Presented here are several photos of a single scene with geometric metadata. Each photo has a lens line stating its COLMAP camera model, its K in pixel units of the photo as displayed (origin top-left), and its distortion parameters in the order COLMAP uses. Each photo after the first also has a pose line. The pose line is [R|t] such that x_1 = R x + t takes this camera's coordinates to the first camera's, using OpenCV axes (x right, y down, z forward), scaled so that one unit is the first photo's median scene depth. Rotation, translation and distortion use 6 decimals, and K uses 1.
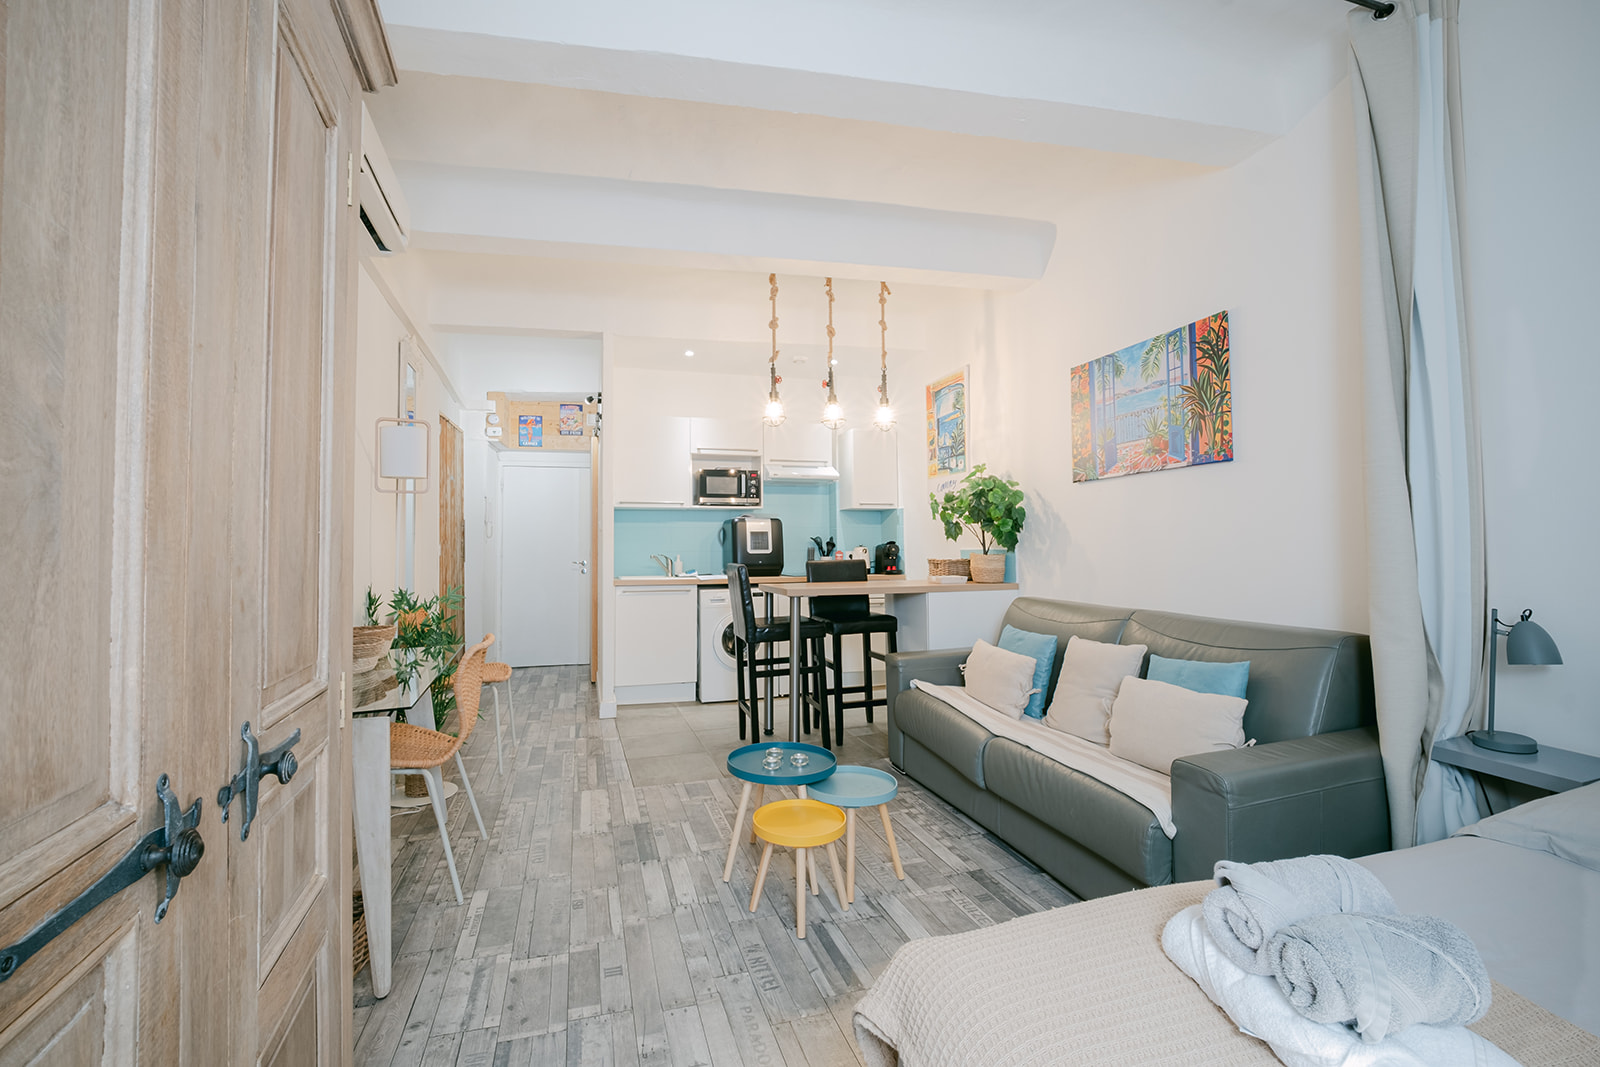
lens RADIAL K [[671.2, 0, 779.8], [0, 671.2, 525.4], [0, 0, 1]] dist [-0.000675, -0.000005]
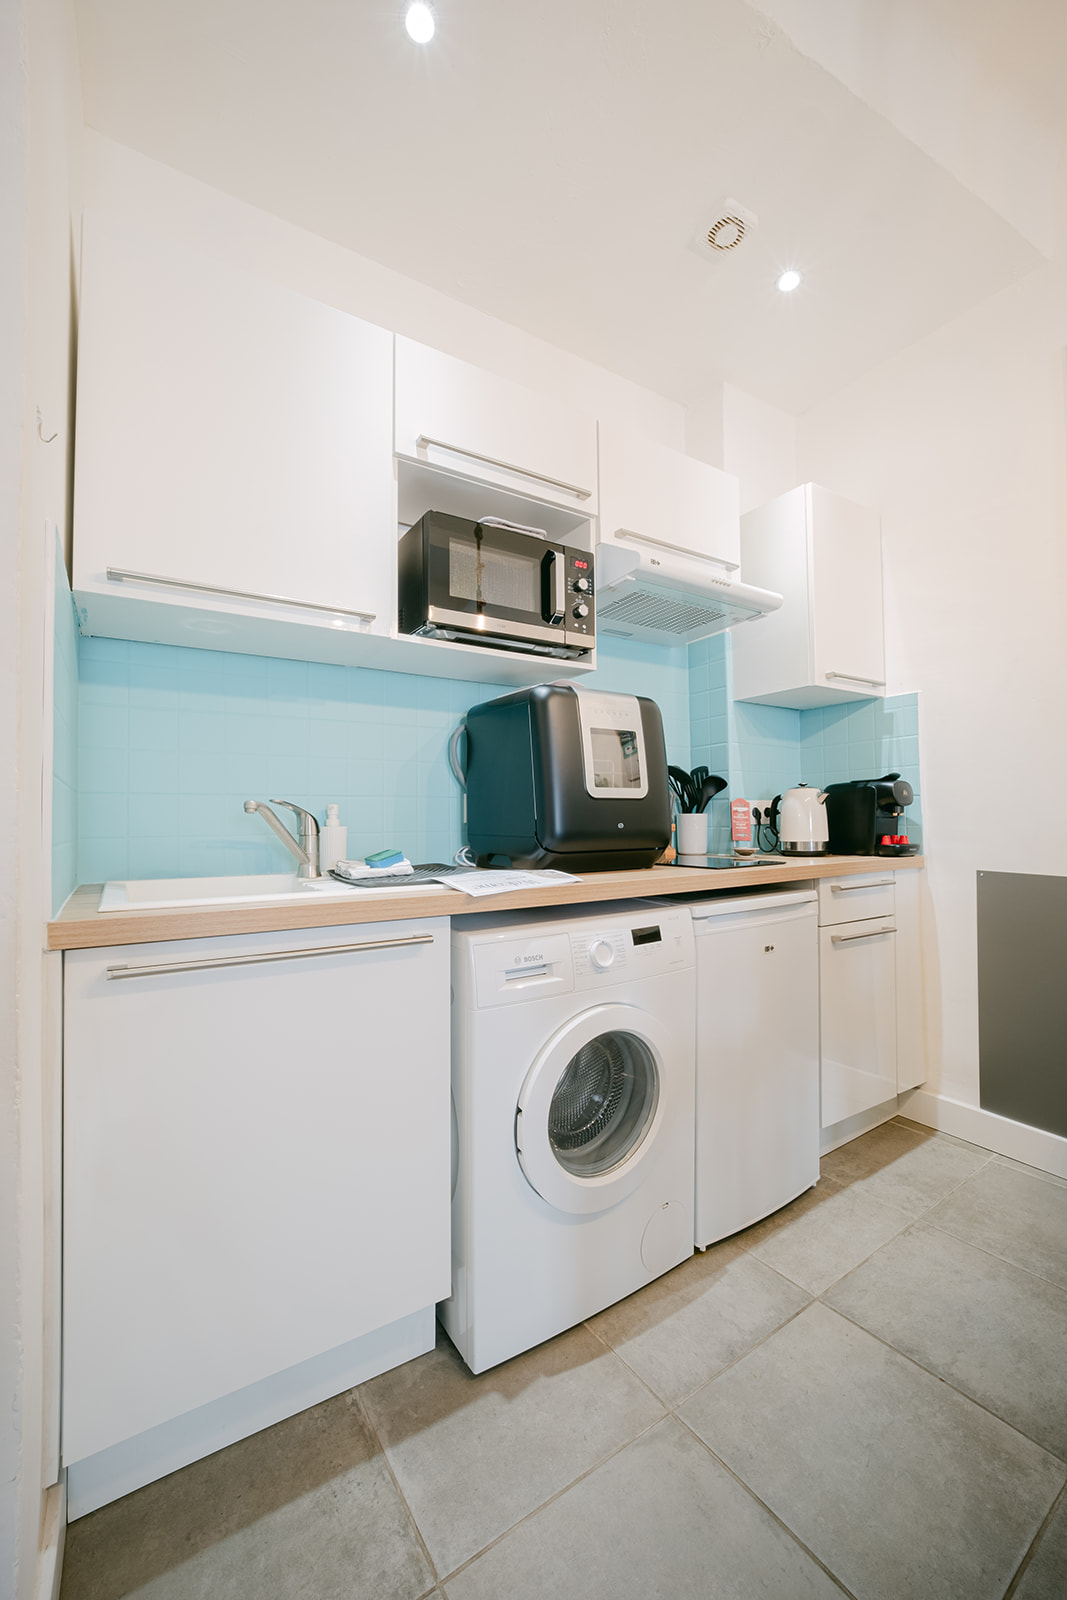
lens RADIAL K [[649.3, 0, 533.5], [0, 649.3, 800.0], [0, 0, 1]] dist [-0.008685, 0.000059]
pose [[0.956470, 0.007606, 0.291732, -0.216533], [-0.009905, 0.999930, 0.006405, 0.056696], [-0.291663, -0.009016, 0.956479, 0.991460]]
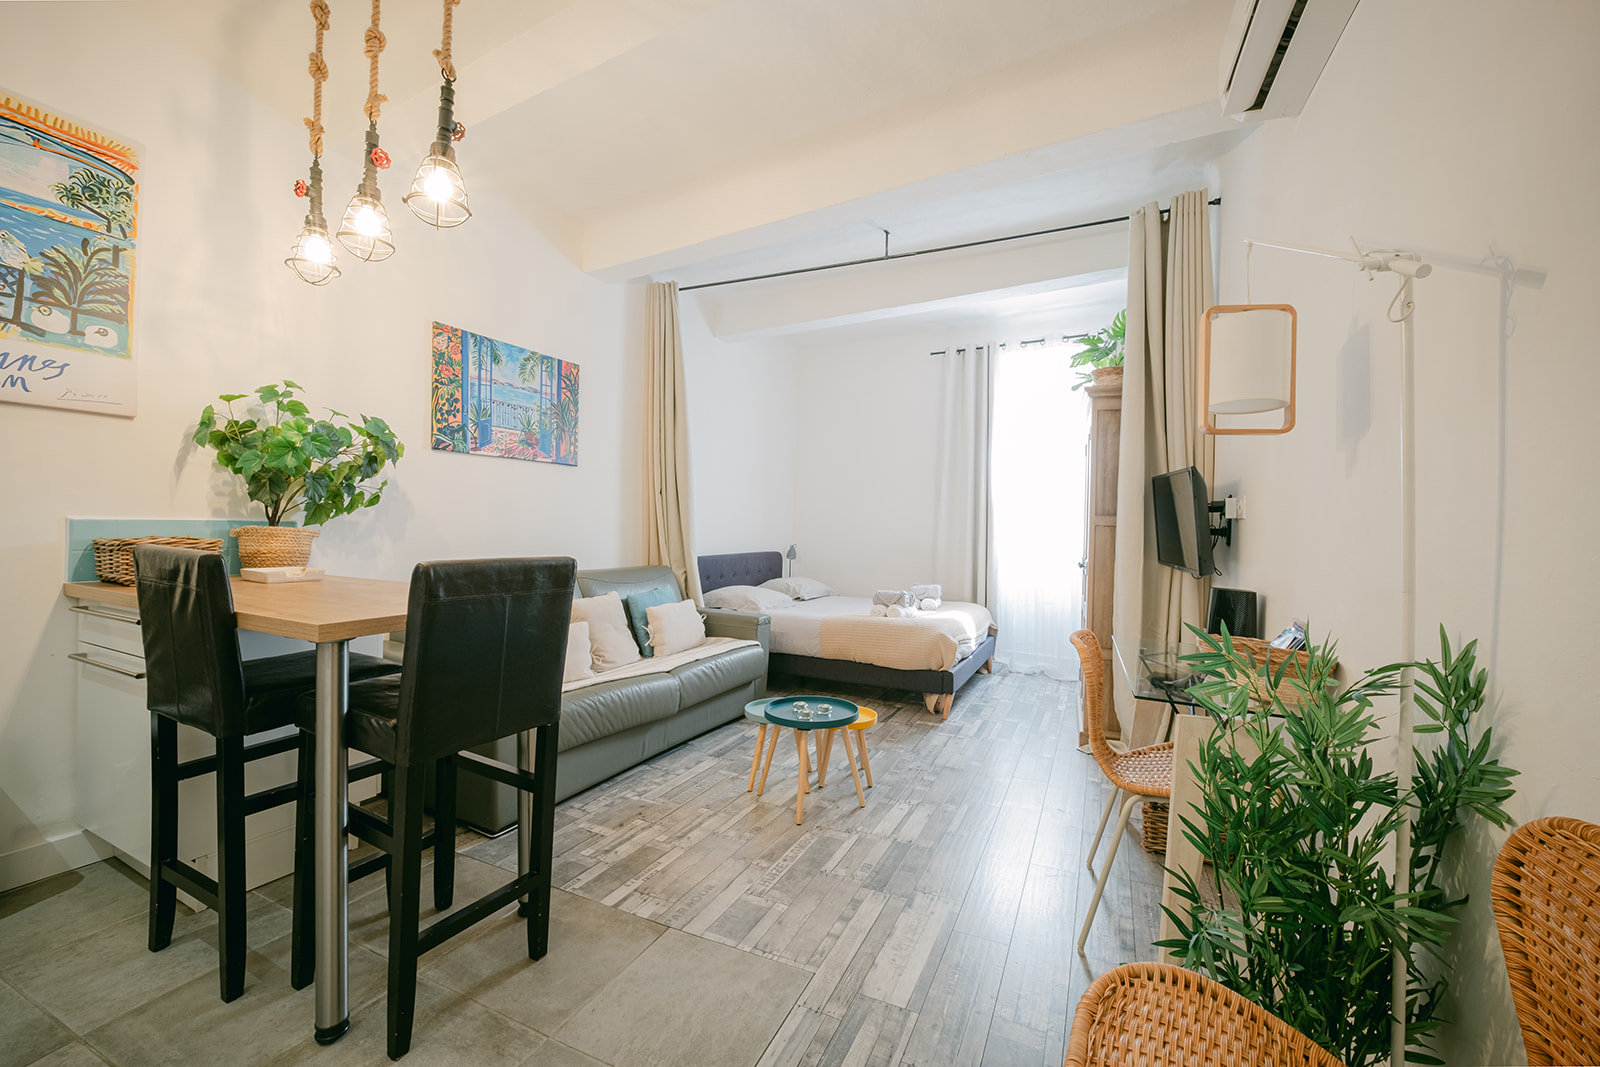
lens RADIAL K [[649.3, 0, 804.8], [0, 649.3, 531.1], [0, 0, 1]] dist [-0.008685, 0.000059]
pose [[-0.748074, -0.009213, 0.663552, -0.466252], [-0.032259, 0.999226, -0.022495, 0.045459], [-0.662831, -0.038233, -0.747792, 1.193809]]
